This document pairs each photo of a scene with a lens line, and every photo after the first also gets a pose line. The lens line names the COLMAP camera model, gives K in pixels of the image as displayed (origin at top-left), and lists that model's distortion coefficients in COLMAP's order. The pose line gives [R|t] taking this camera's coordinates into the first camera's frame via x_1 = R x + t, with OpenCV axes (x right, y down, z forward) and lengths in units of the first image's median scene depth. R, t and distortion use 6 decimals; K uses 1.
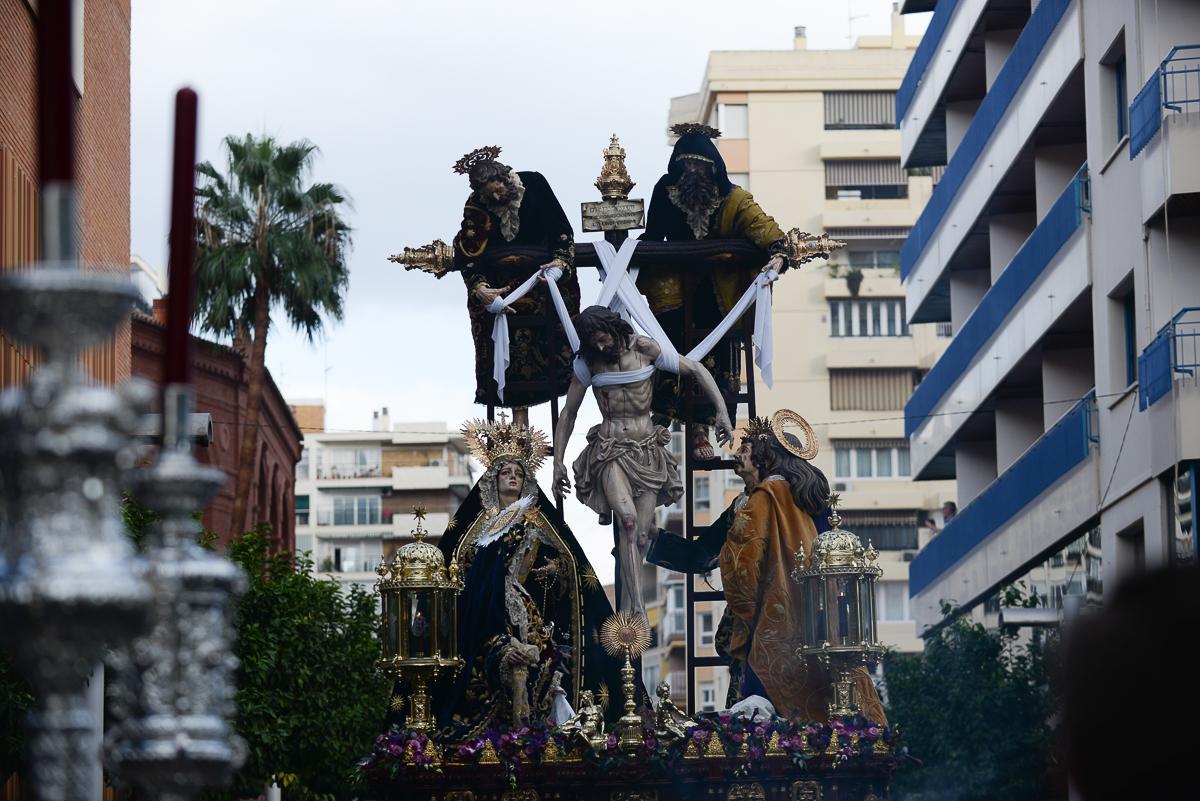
lens RADIAL K [[3705.3, 0, 600.0], [0, 3705.3, 400.5], [0, 0, 1]] dist [0.826466, 0.350209]
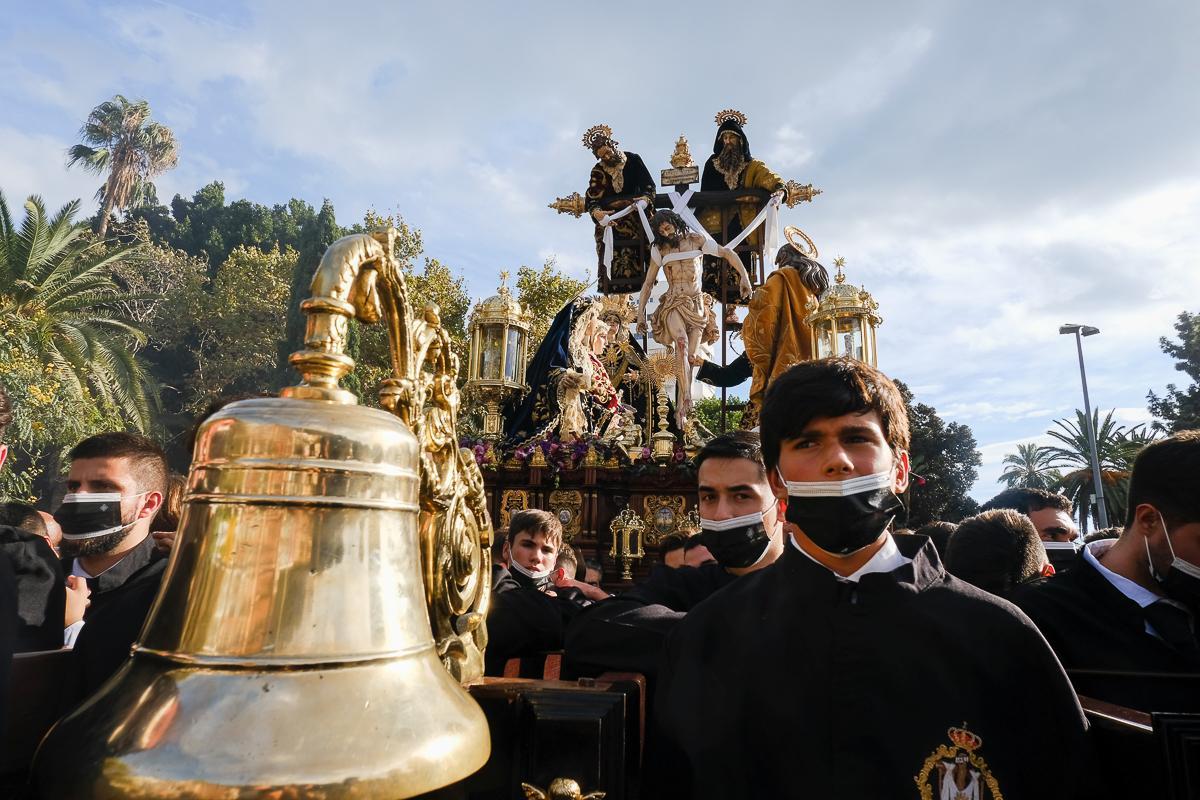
lens RADIAL K [[790.5, 0, 600.0], [0, 790.5, 400.0], [0, 0, 1]] dist [0.017076, 0.002009]
pose [[0.988894, 0.013309, -0.148025, 0.022641], [-0.028551, 0.994443, -0.101333, 0.089526], [0.145853, 0.104434, 0.983779, 0.669813]]
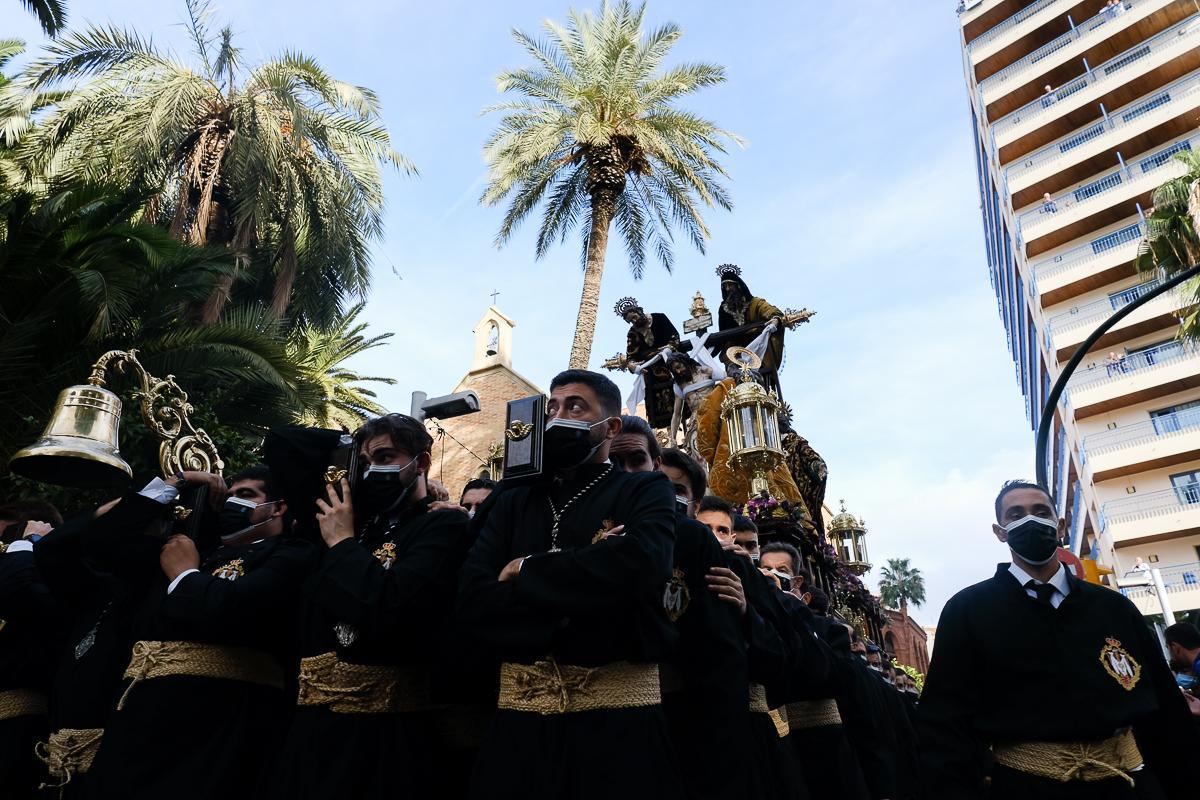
lens RADIAL K [[798.6, 0, 600.0], [0, 798.6, 400.0], [0, 0, 1]] dist [0.044619, -0.001297]
pose [[0.899260, -0.182718, -0.397423, 0.123590], [0.054669, 0.948399, -0.312332, 0.124949], [0.433984, 0.259141, 0.862846, 0.627744]]
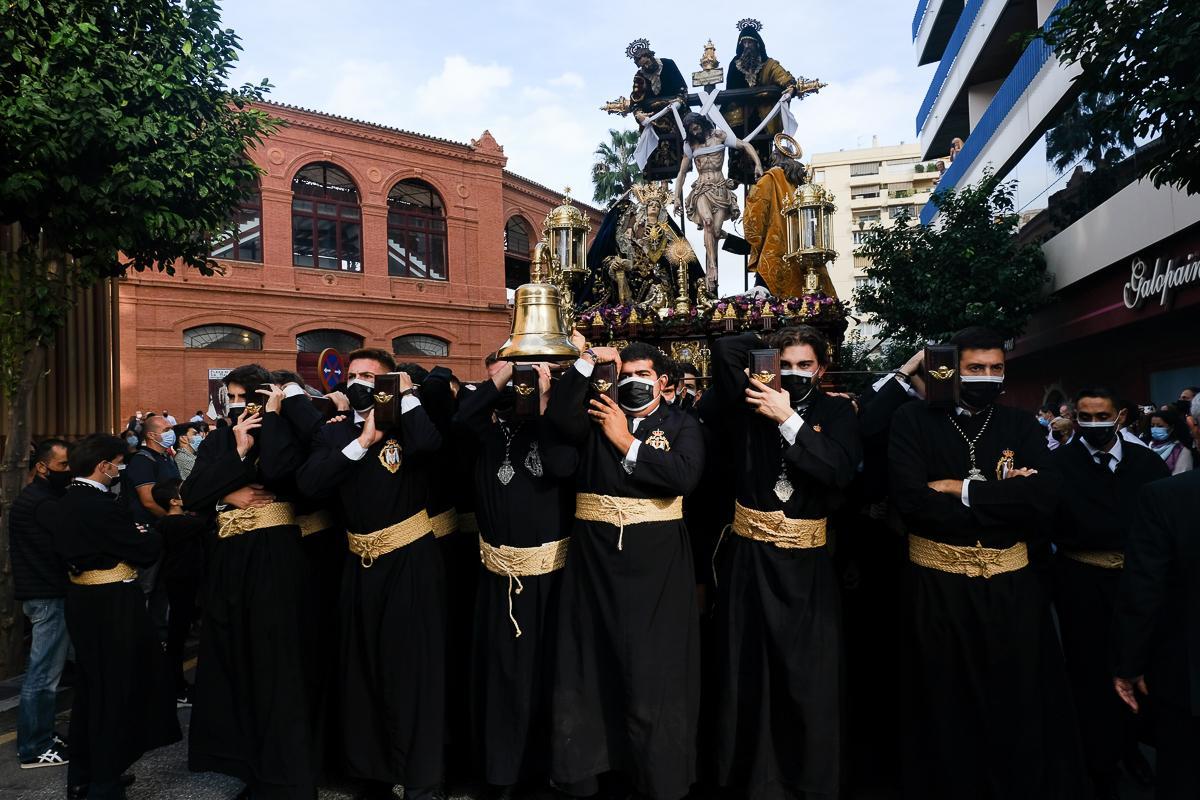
lens RADIAL K [[790.5, 0, 600.0], [0, 790.5, 400.0], [0, 0, 1]] dist [0.017076, 0.002009]
pose [[0.972366, 0.012963, -0.233100, 0.050412], [0.006723, 0.996488, 0.083463, 0.090101], [0.233364, -0.082723, 0.968864, 0.568499]]
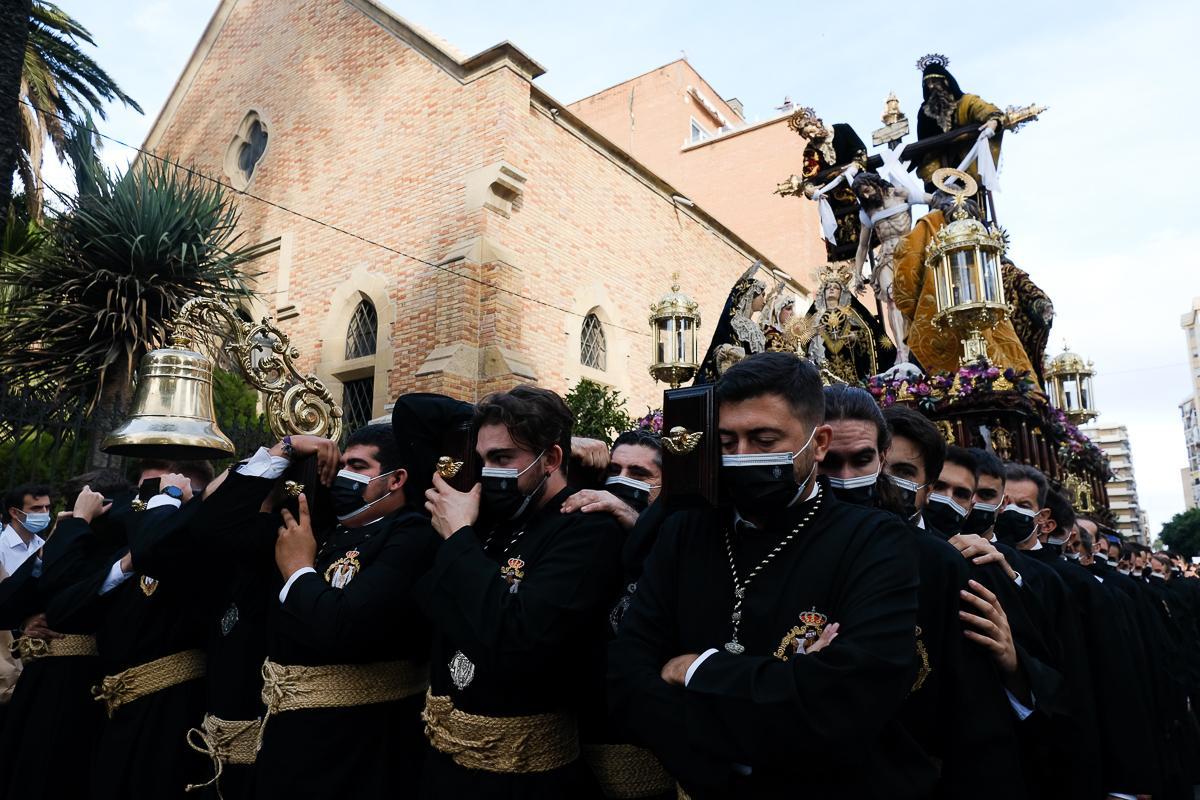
lens RADIAL K [[790.5, 0, 600.0], [0, 790.5, 400.0], [0, 0, 1]] dist [0.017076, 0.002009]
pose [[0.787869, -0.095591, -0.608379, 0.110536], [0.050512, 0.994582, -0.090859, 0.099935], [0.613768, 0.040854, 0.788429, 0.652553]]
